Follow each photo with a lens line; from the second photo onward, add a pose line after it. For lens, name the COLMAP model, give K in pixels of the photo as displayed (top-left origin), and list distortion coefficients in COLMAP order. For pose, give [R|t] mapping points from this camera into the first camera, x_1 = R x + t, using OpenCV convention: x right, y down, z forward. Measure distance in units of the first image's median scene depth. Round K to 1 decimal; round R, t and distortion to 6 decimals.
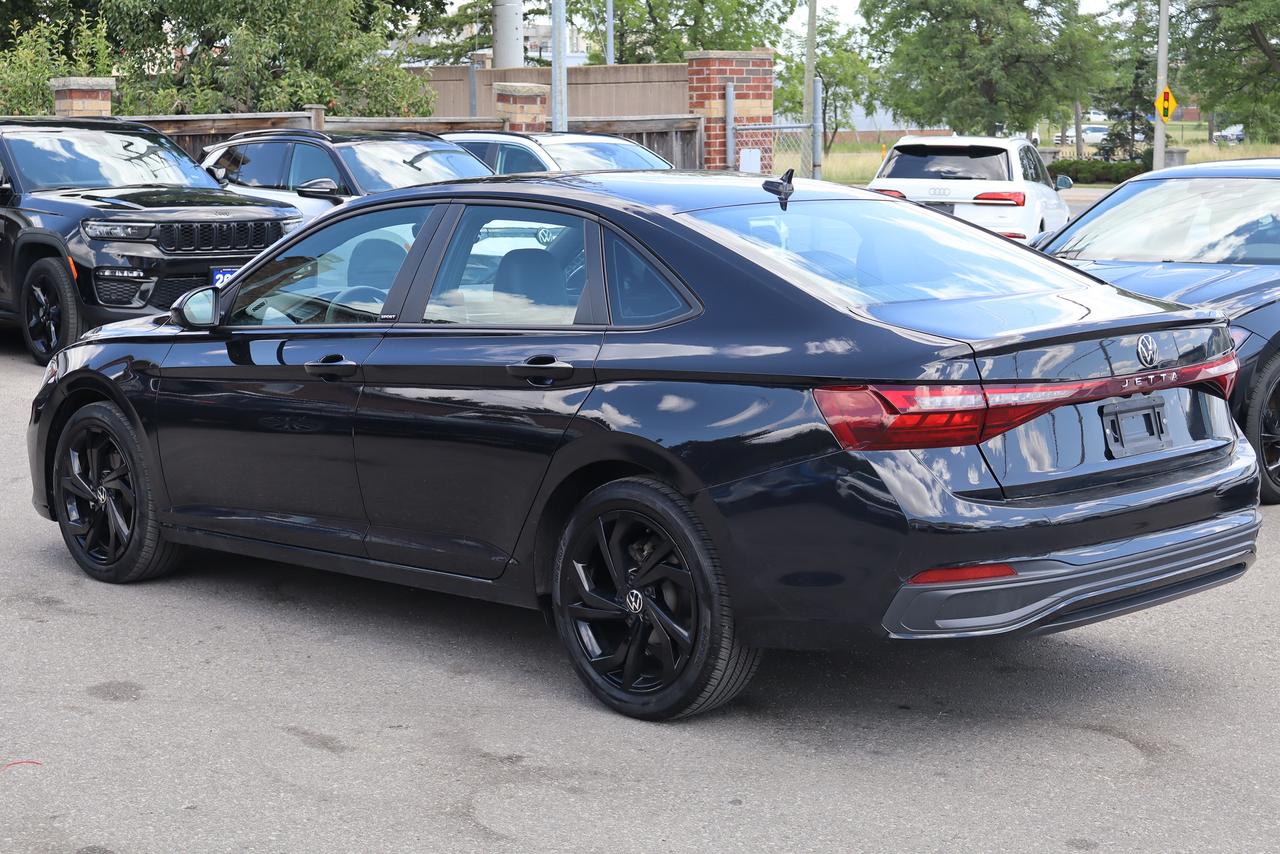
lens RADIAL K [[2182.1, 0, 640.0], [0, 2182.1, 427.0], [0, 0, 1]] dist [-0.004884, -0.036541]
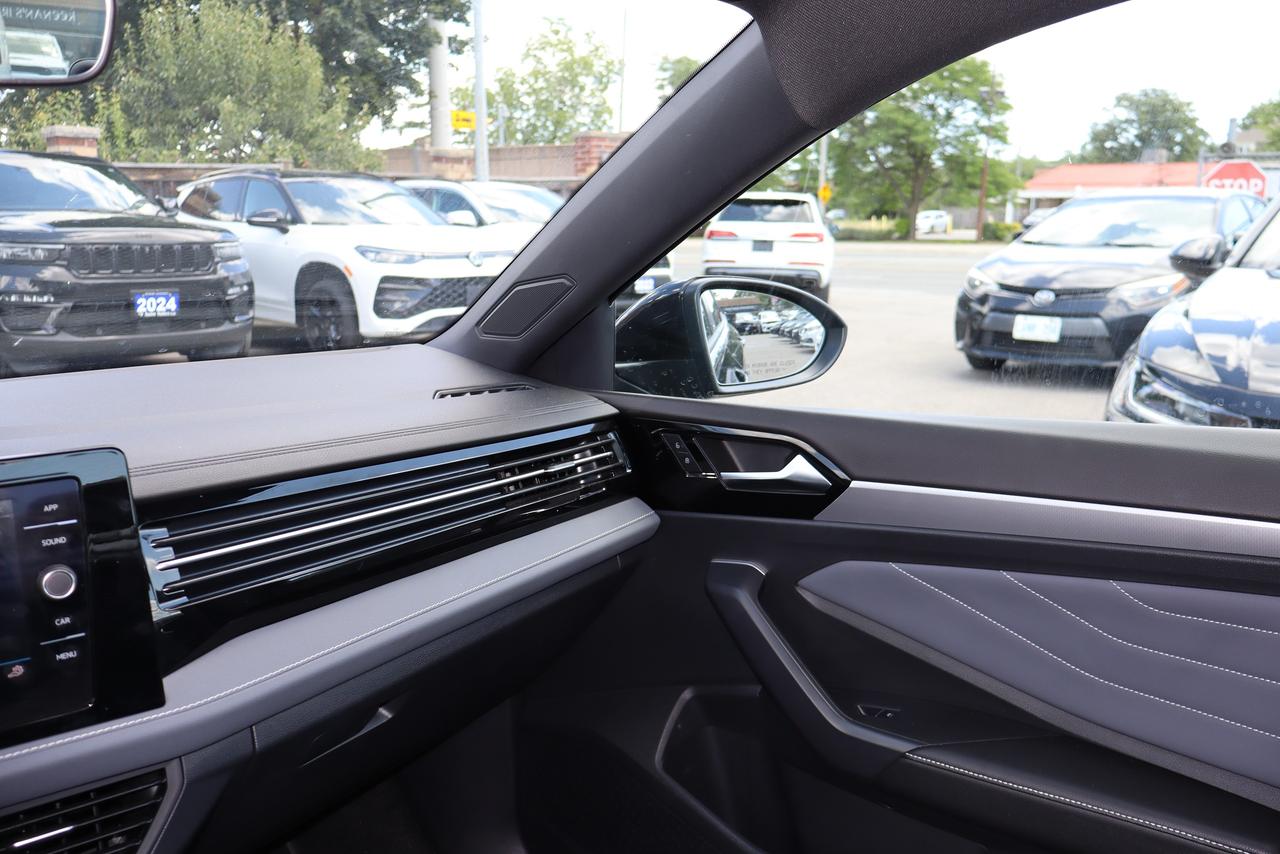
lens RADIAL K [[1076.0, 0, 640.0], [0, 1076.0, 427.0], [0, 0, 1]] dist [-0.013576, -0.000497]
pose [[0.993071, -0.018326, 0.116077, -0.021231], [0.011975, 0.998405, 0.055174, -0.026437], [-0.116903, -0.053402, 0.991707, 0.358991]]
